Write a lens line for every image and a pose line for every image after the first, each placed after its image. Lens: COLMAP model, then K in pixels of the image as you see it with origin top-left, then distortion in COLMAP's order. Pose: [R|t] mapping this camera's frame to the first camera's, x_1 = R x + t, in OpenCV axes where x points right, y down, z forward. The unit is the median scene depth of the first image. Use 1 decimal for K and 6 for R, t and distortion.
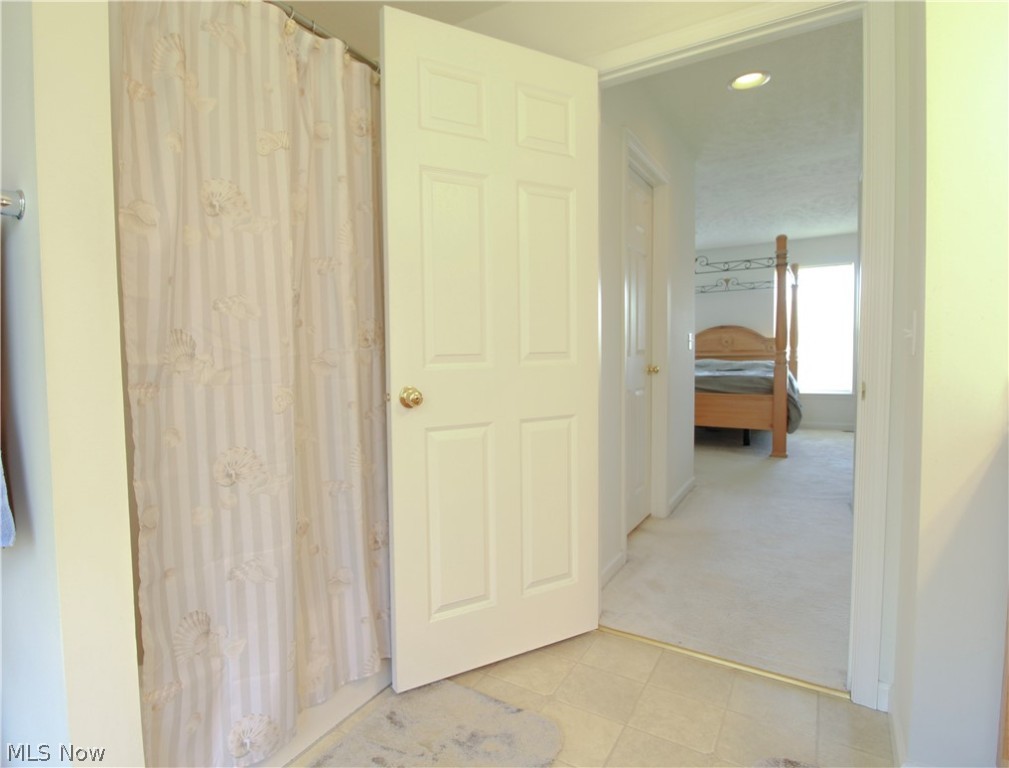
lens RADIAL K [[558.5, 0, 448.4], [0, 558.5, 381.9], [0, 0, 1]] dist [0.001021, -0.000428]
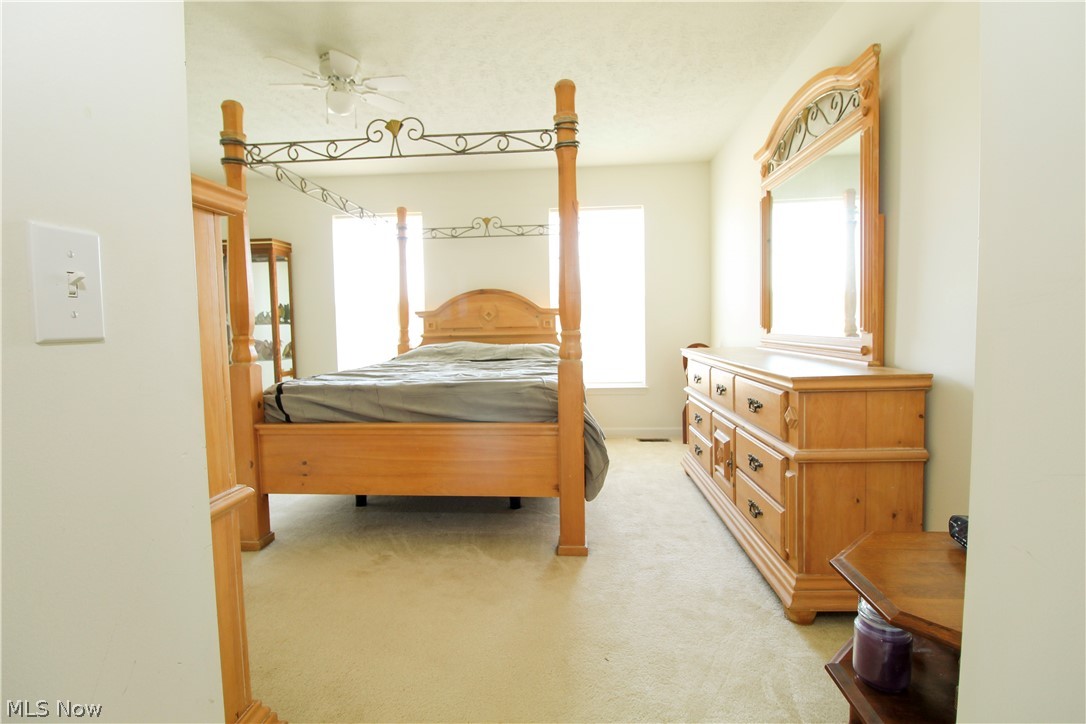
lens RADIAL K [[508.5, 0, 542.7], [0, 508.5, 351.8], [0, 0, 1]] dist [-0.003903, -0.009898]
pose [[0.866936, -0.025334, 0.497775, 0.338791], [0.027223, 0.999623, 0.003463, -0.037223], [-0.497675, 0.010548, 0.867299, 0.600025]]
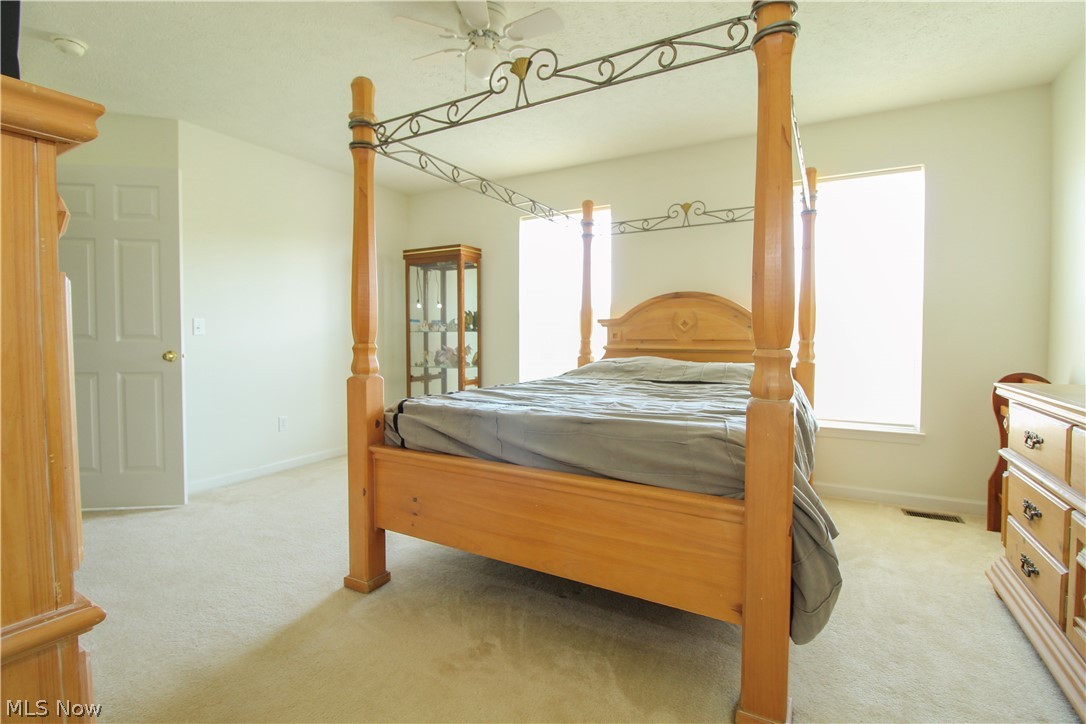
lens RADIAL K [[508.5, 0, 539.7], [0, 508.5, 352.2], [0, 0, 1]] dist [-0.003903, -0.009898]
pose [[0.996804, 0.016769, 0.078107, 0.432913], [-0.015372, 0.999712, -0.018452, -0.044873], [-0.078394, 0.017193, 0.996774, 0.712071]]
